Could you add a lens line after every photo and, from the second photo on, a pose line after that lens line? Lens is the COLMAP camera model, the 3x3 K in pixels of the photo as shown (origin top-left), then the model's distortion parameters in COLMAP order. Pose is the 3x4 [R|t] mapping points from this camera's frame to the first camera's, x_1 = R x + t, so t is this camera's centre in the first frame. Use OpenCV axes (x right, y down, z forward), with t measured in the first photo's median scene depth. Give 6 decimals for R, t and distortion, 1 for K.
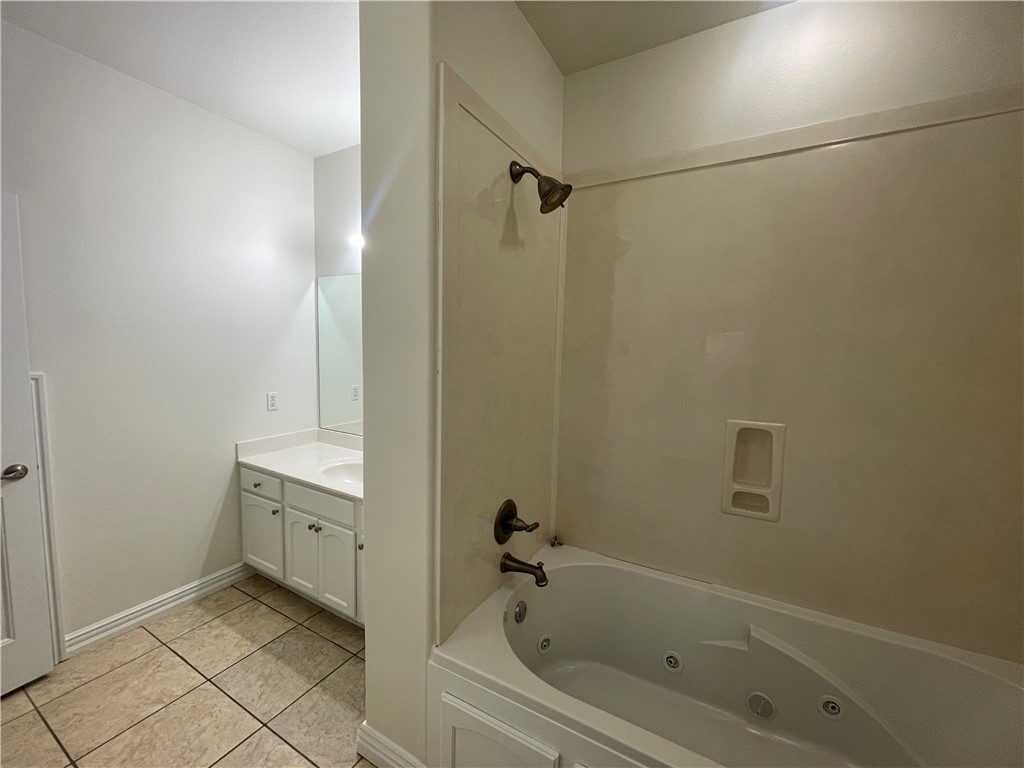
lens RADIAL K [[408.5, 0, 512.0], [0, 408.5, 384.0], [0, 0, 1]] dist [0.010589, -0.005469]
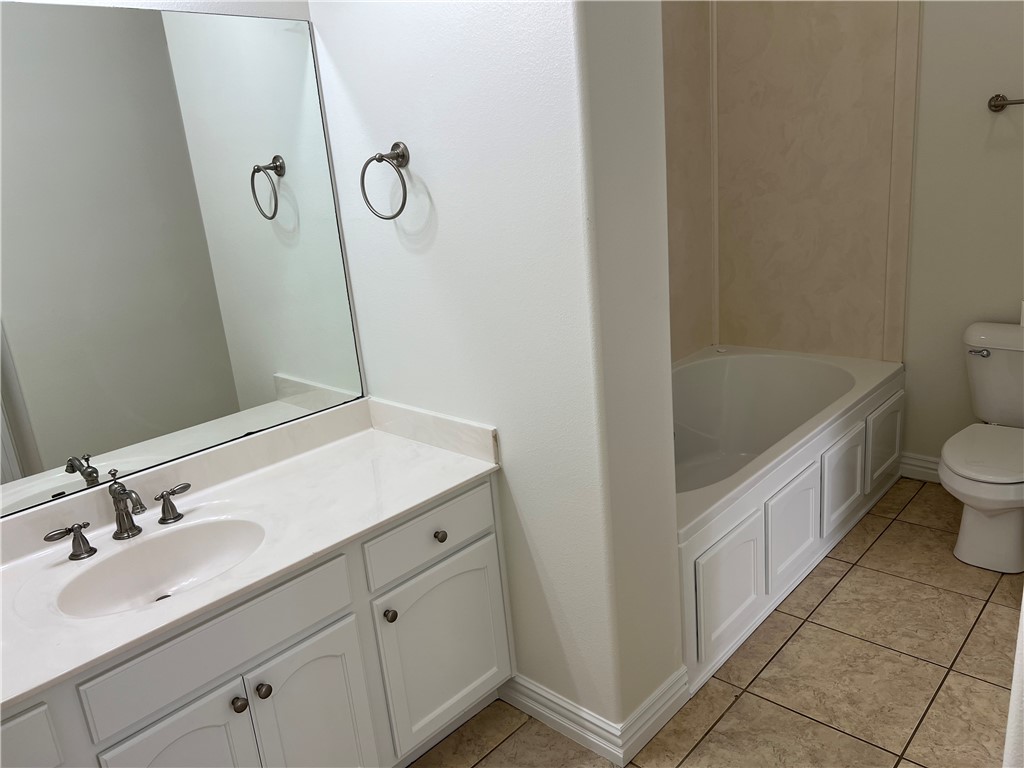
lens RADIAL K [[766.4, 0, 520.0], [0, 766.4, 386.7], [0, 0, 1]] dist [0.033616, -0.039925]
pose [[0.214511, -0.324966, 0.921077, -0.910282], [0.178363, 0.940205, 0.290175, -0.084883], [-0.960298, 0.102040, 0.259646, 0.482242]]
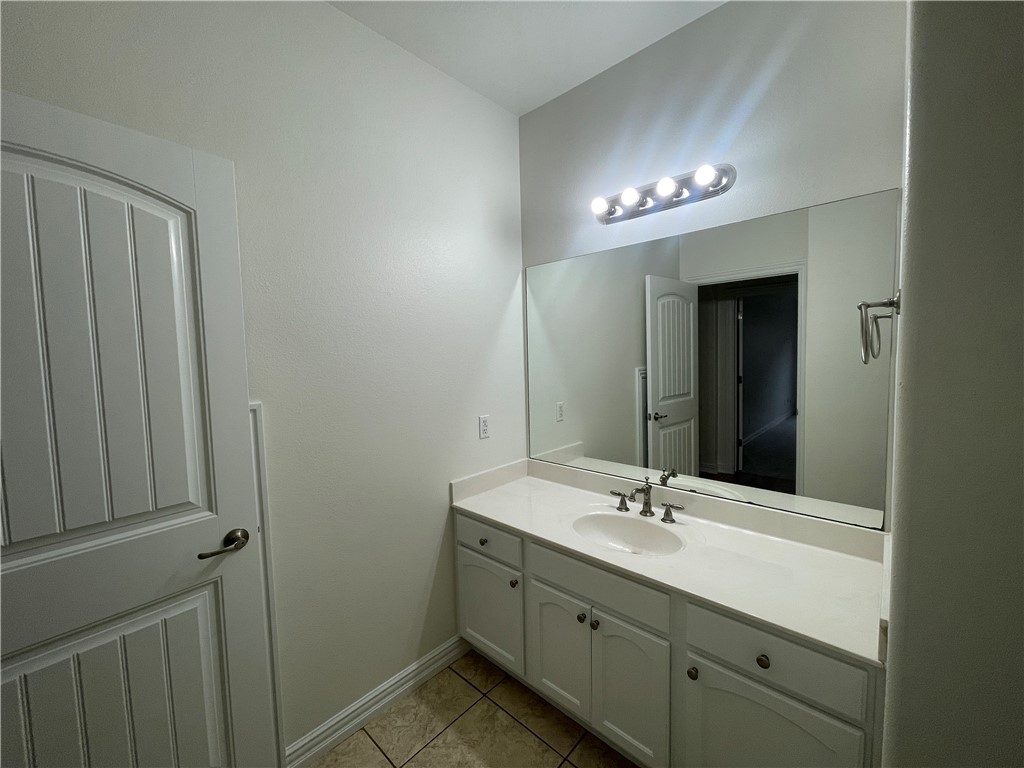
lens RADIAL K [[412.0, 0, 514.0], [0, 412.0, 383.1], [0, 0, 1]] dist [-0.001935, -0.000368]
pose [[0.970974, -0.039831, -0.235847, -0.384207], [0.033493, 0.998964, -0.030820, -0.017039], [0.236830, 0.022026, 0.971301, 0.281763]]
